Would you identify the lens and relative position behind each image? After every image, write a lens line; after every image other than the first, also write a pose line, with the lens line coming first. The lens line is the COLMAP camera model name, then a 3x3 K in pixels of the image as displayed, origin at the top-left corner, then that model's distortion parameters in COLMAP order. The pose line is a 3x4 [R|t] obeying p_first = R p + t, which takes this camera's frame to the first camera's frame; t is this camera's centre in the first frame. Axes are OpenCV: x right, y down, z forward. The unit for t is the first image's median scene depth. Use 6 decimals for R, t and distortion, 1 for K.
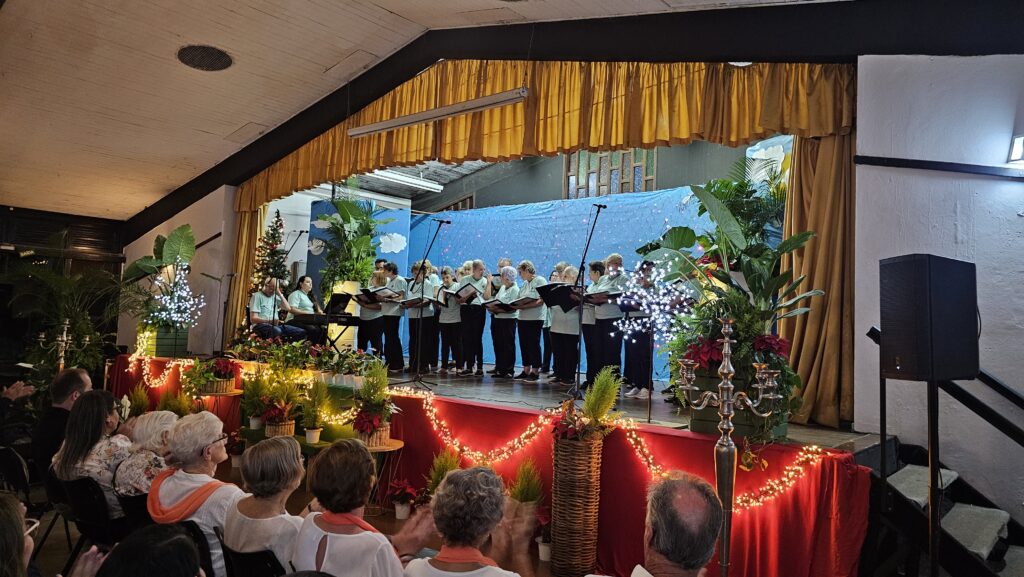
lens RADIAL K [[681.5, 0, 519.6], [0, 681.5, 287.2], [0, 0, 1]] dist [0.053207, -0.032782]
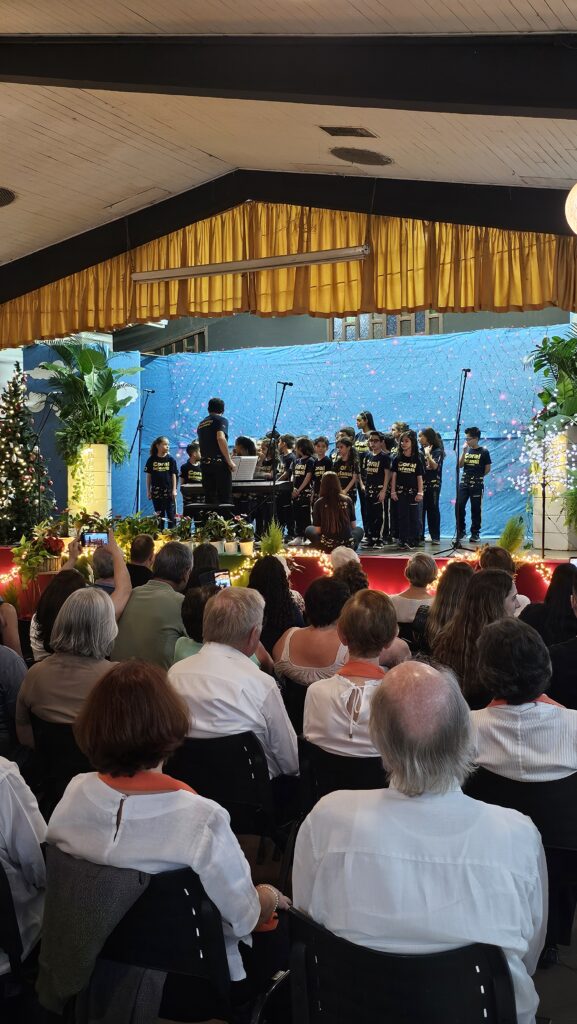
lens RADIAL K [[1052.3, 0, 288.6], [0, 1052.3, 521.3], [0, 0, 1]] dist [0.057658, 0.000000]
pose [[0.979559, -0.051393, 0.194479, -0.420187], [0.034049, 0.995223, 0.091499, -0.037712], [-0.198252, -0.083007, 0.976630, -0.502709]]
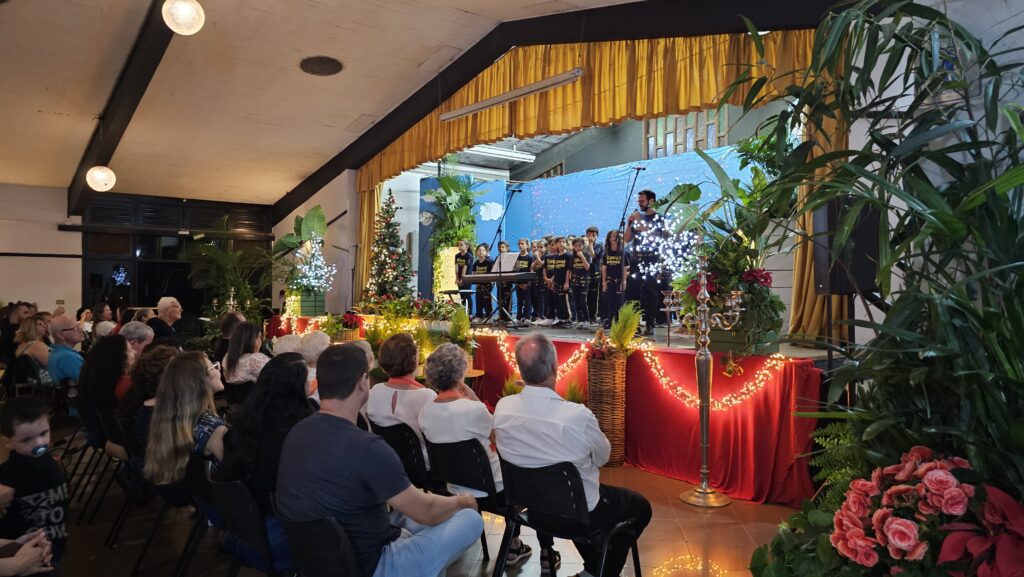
lens RADIAL K [[683.3, 0, 526.6], [0, 683.3, 283.2], [0, 0, 1]] dist [0.067836, -0.005017]
pose [[0.983629, -0.038930, -0.175948, 0.109256], [0.047082, 0.997991, 0.042397, 0.014543], [0.173944, -0.049987, 0.983486, -0.165922]]
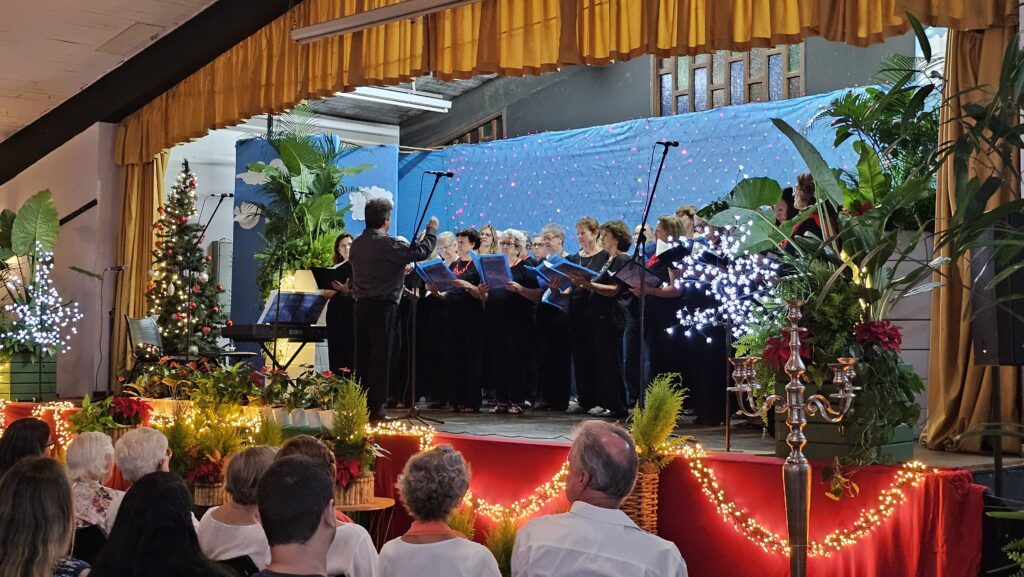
lens RADIAL K [[1349.5, 0, 508.5], [0, 1349.5, 294.6], [0, 0, 1]] dist [0.097443, 0.000000]
pose [[0.995129, -0.040497, -0.089877, 0.064638], [0.042251, 0.998950, 0.017695, -0.000732], [0.089066, -0.021406, 0.995796, -0.294664]]
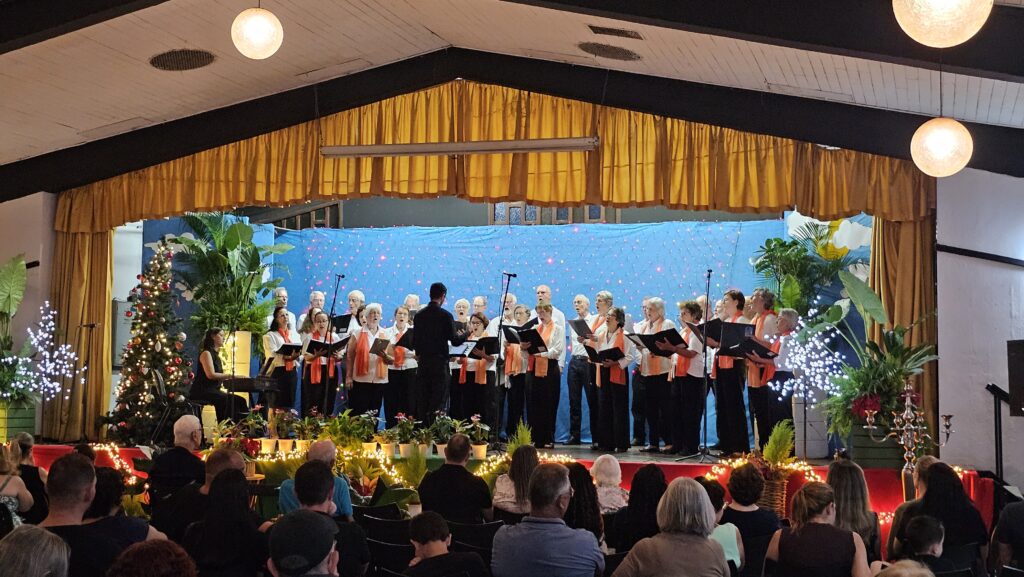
lens RADIAL K [[1349.5, 0, 510.5], [0, 1349.5, 290.5], [0, 0, 1]] dist [0.097443, 0.000000]
pose [[0.923454, 0.000678, 0.383709, -0.821778], [0.001727, 0.999981, -0.005923, -0.066054], [-0.383706, 0.006133, 0.923435, -0.685875]]
